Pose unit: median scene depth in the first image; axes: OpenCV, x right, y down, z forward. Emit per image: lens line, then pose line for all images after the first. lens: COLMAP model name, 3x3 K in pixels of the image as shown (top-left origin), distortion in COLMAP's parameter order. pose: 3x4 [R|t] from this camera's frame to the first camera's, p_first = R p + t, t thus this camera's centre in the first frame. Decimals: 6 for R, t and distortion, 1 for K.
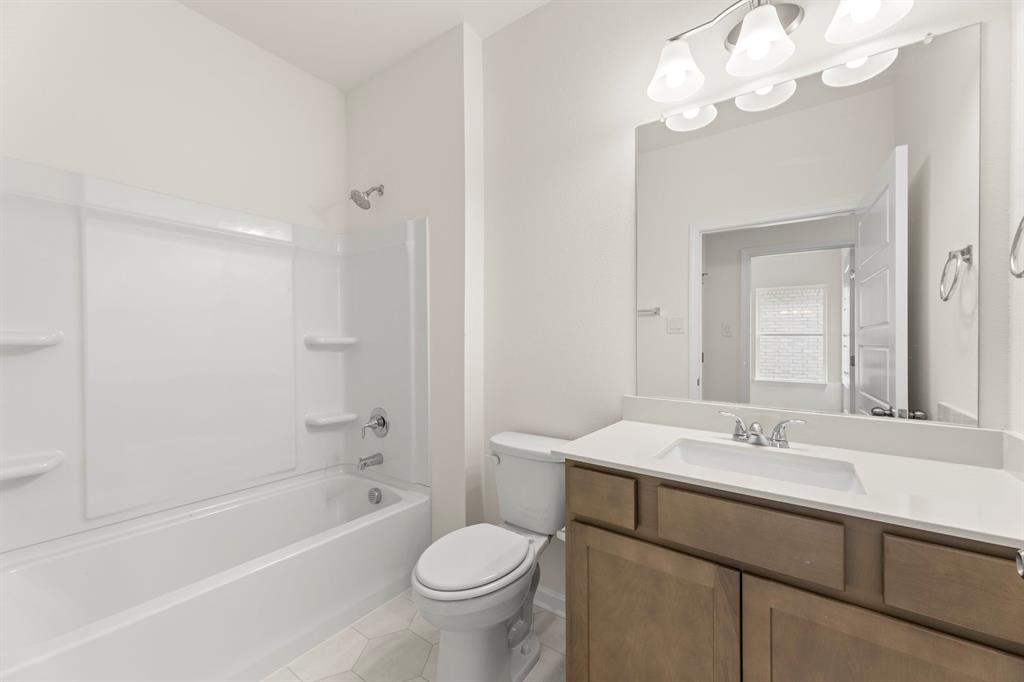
lens RADIAL K [[404.7, 0, 509.7], [0, 404.7, 321.4], [0, 0, 1]] dist [0.002005, 0.000810]
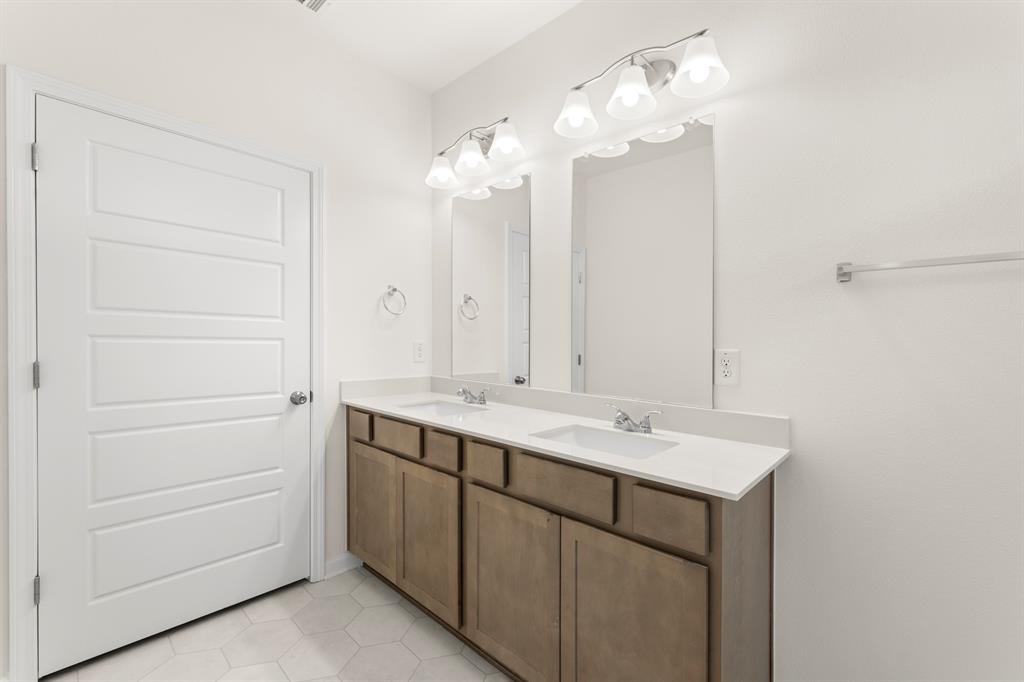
lens RADIAL K [[424.8, 0, 512.8], [0, 424.8, 333.2], [0, 0, 1]] dist [0.007914, 0.000004]
pose [[0.990778, 0.002620, -0.135470, 0.414849], [-0.001037, 0.999930, 0.011755, 0.001105], [0.135491, -0.011506, 0.990712, -0.276634]]
